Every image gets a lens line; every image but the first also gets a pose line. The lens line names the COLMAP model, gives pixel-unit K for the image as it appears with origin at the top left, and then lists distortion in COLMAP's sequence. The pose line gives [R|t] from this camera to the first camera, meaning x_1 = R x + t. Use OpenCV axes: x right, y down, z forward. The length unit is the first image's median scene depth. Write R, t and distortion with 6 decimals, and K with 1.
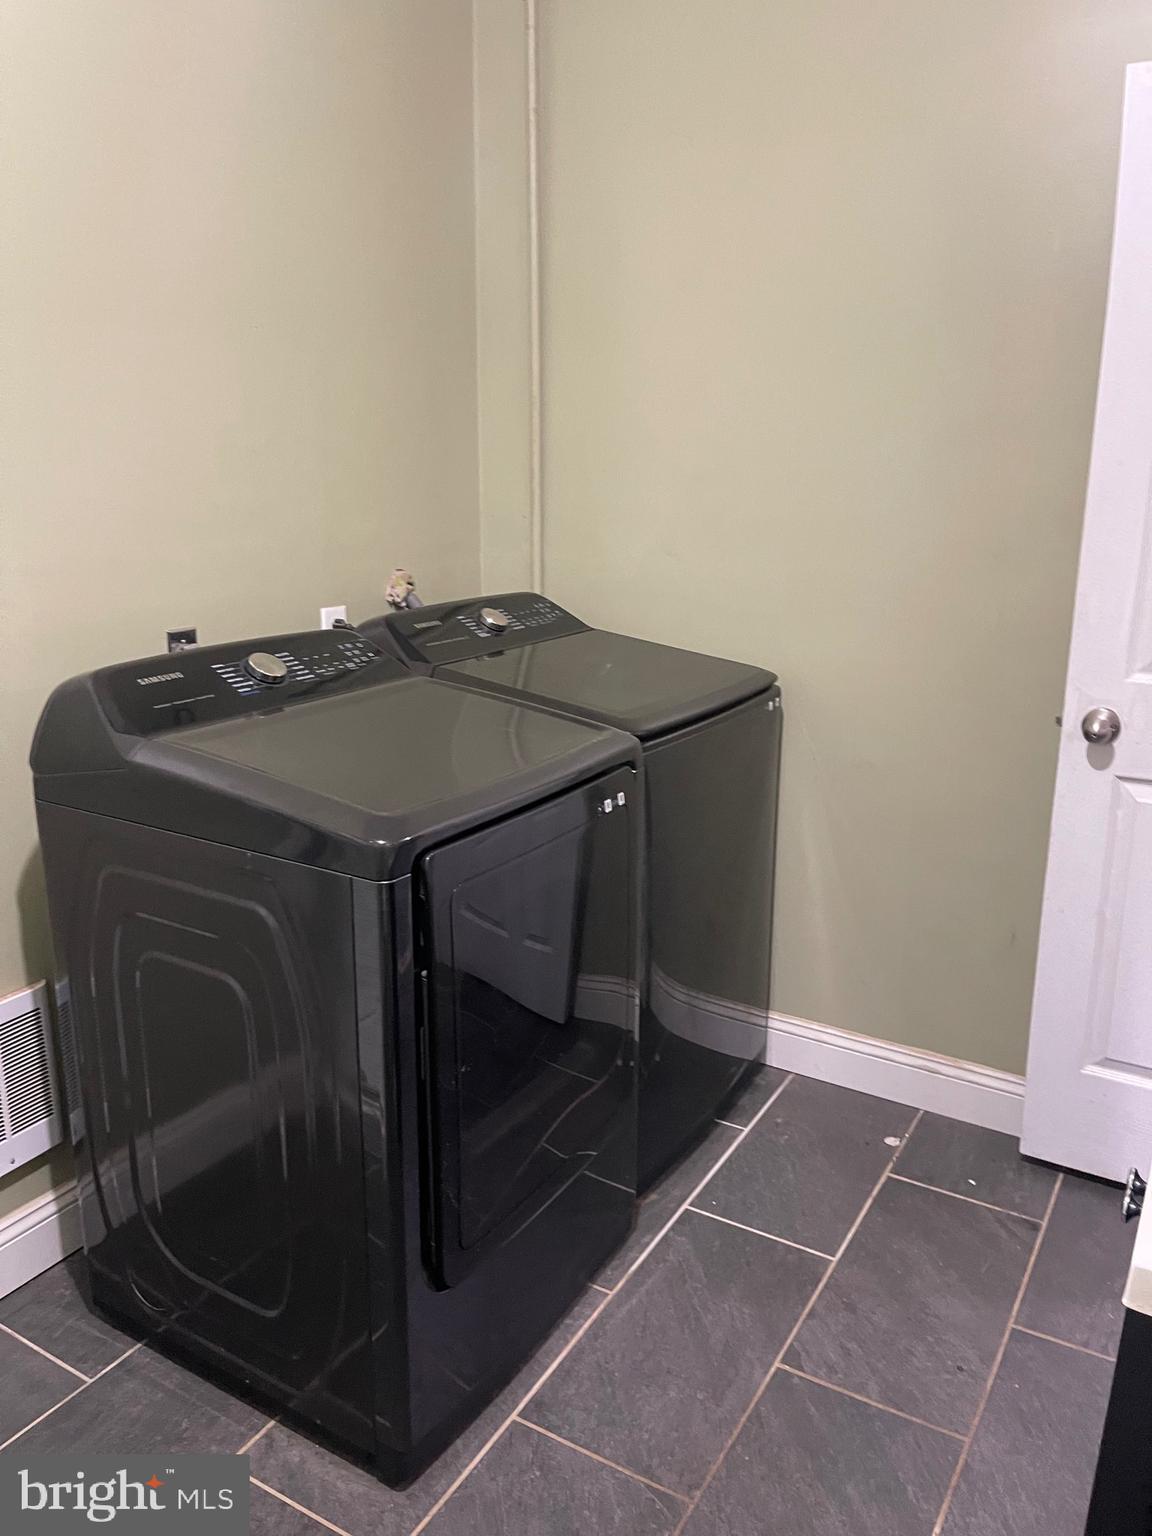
lens RADIAL K [[1186.9, 0, 576.0], [0, 1186.9, 768.0], [0, 0, 1]] dist [-0.001735, -0.005241]
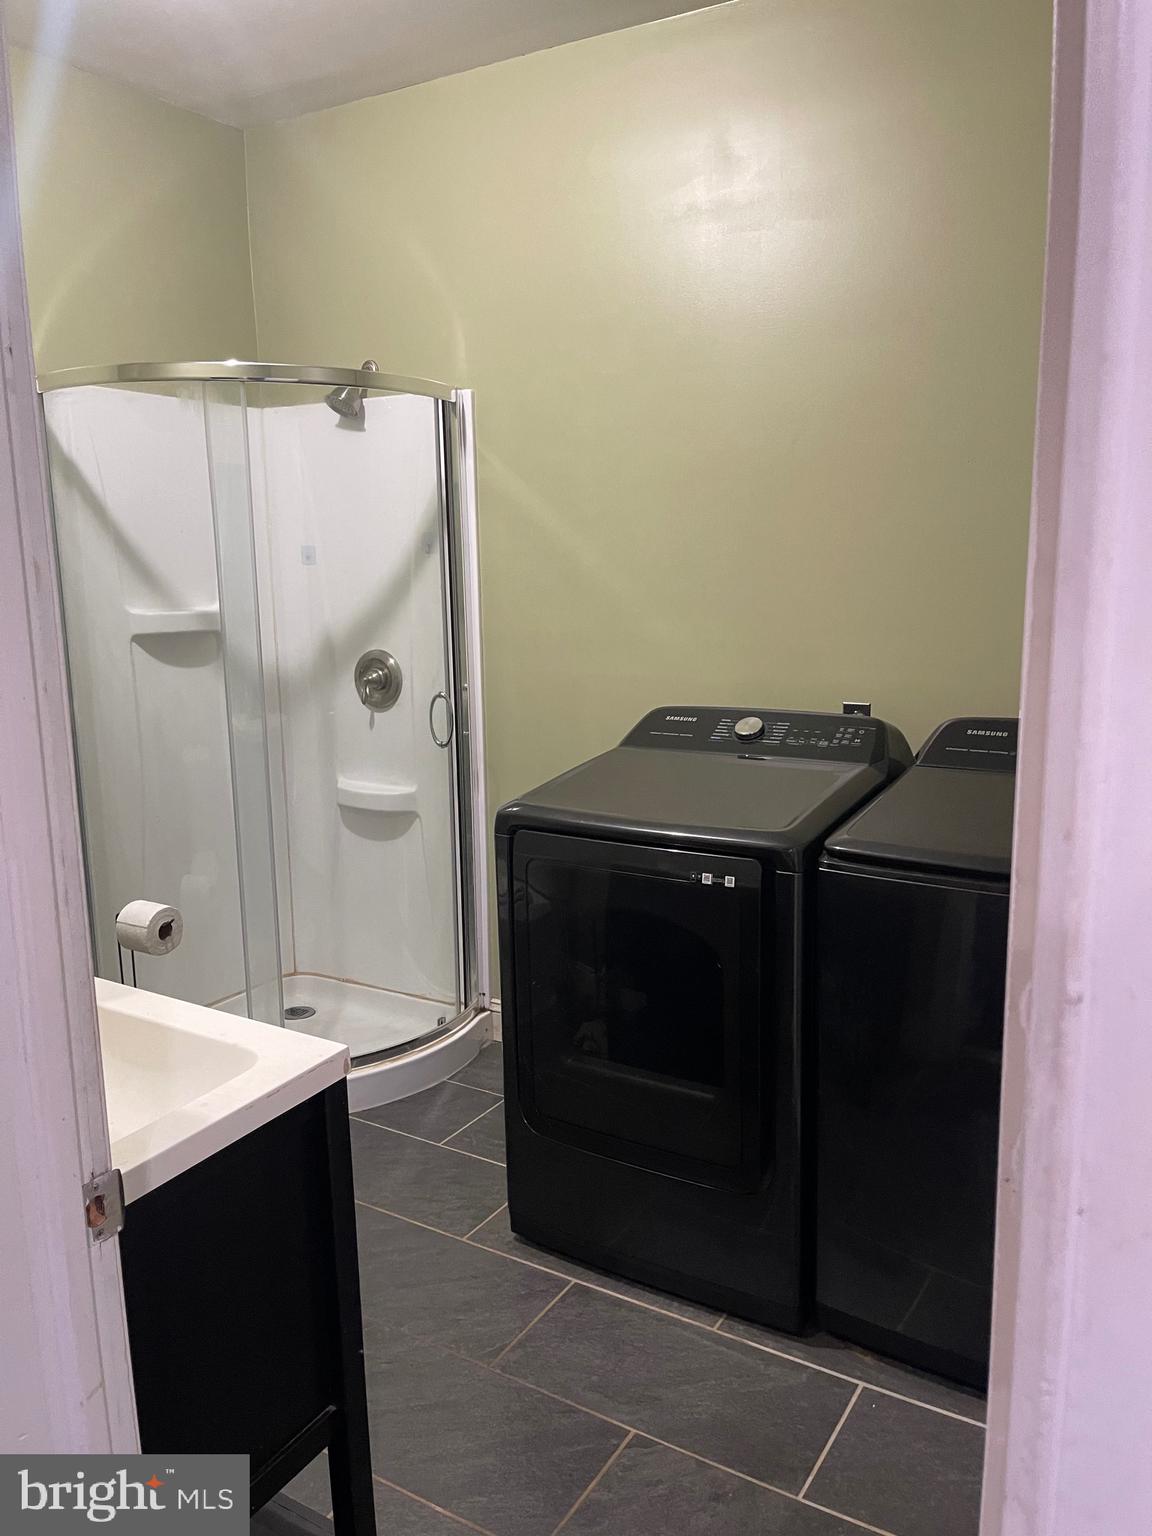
lens RADIAL K [[1186.9, 0, 576.0], [0, 1186.9, 768.0], [0, 0, 1]] dist [-0.001735, -0.005241]
pose [[-0.020263, 0.181104, -0.983255, 1.132022], [-0.238671, 0.954148, 0.180662, -0.246478], [0.970889, 0.238335, 0.023890, 0.803779]]
